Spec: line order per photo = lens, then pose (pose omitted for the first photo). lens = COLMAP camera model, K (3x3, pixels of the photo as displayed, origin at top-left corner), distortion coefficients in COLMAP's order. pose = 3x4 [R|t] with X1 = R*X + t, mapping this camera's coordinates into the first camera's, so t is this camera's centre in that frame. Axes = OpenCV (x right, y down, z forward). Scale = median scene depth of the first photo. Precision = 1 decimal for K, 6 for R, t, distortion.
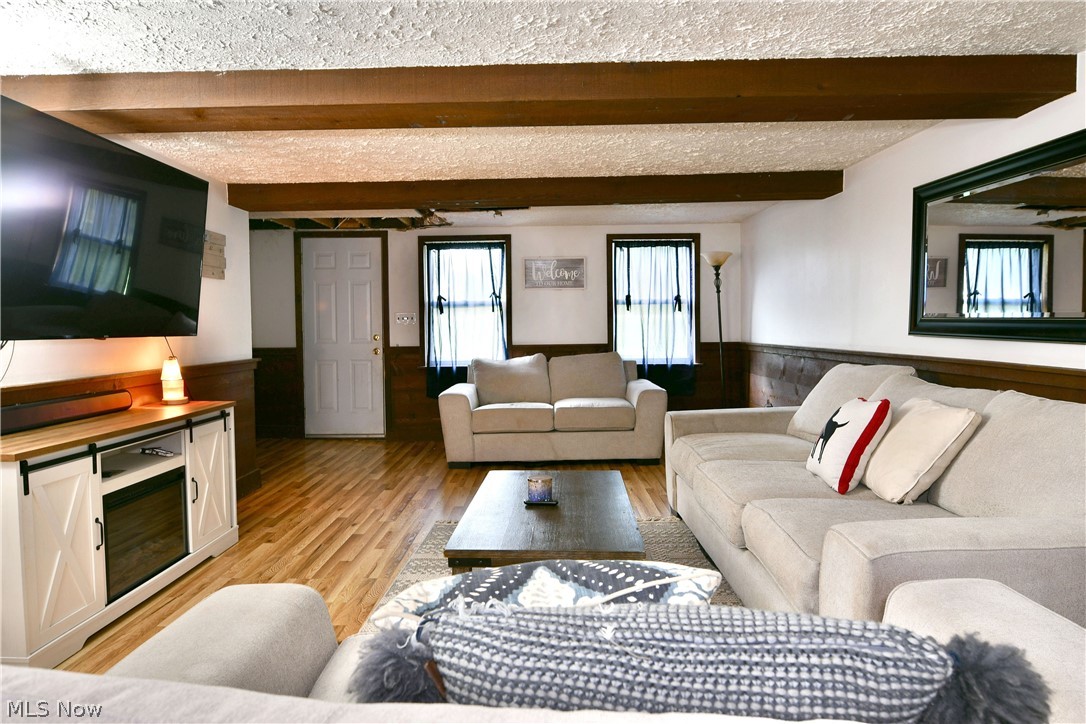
lens RADIAL K [[662.3, 0, 535.1], [0, 662.3, 358.8], [0, 0, 1]] dist [-0.010672, -0.008693]
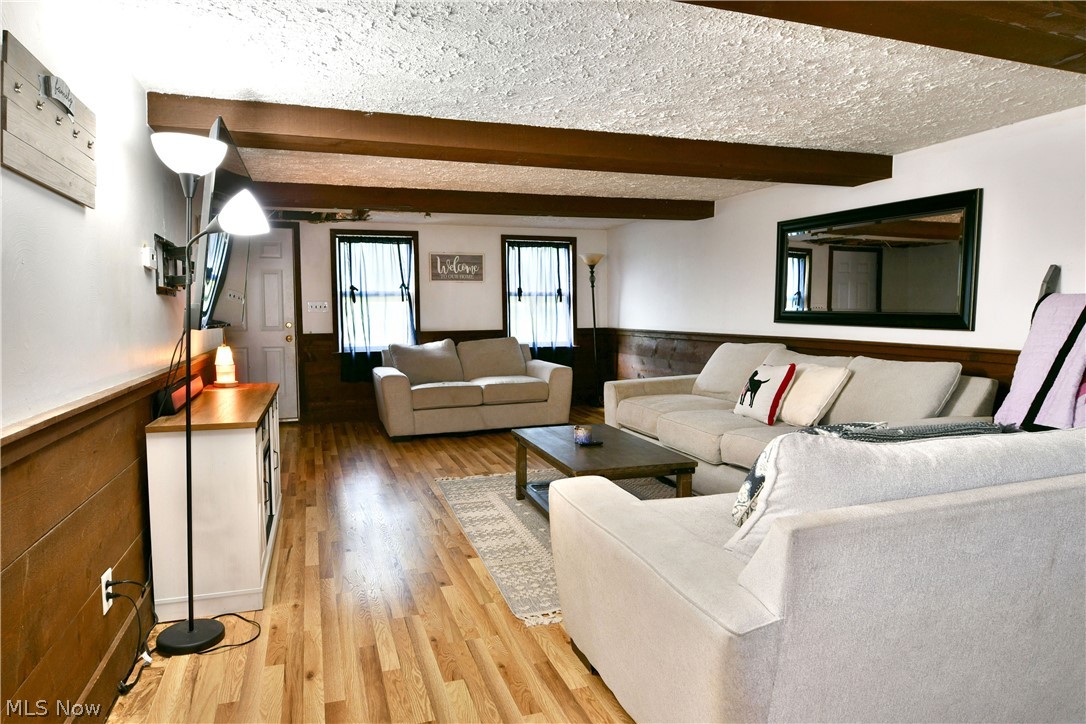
lens RADIAL K [[662.3, 0, 537.2], [0, 662.3, 359.9], [0, 0, 1]] dist [-0.010672, -0.008693]
pose [[0.939686, -0.020620, 0.341415, -0.238090], [0.012926, 0.999609, 0.024796, 0.002052], [-0.341793, -0.018887, 0.939585, -0.112522]]
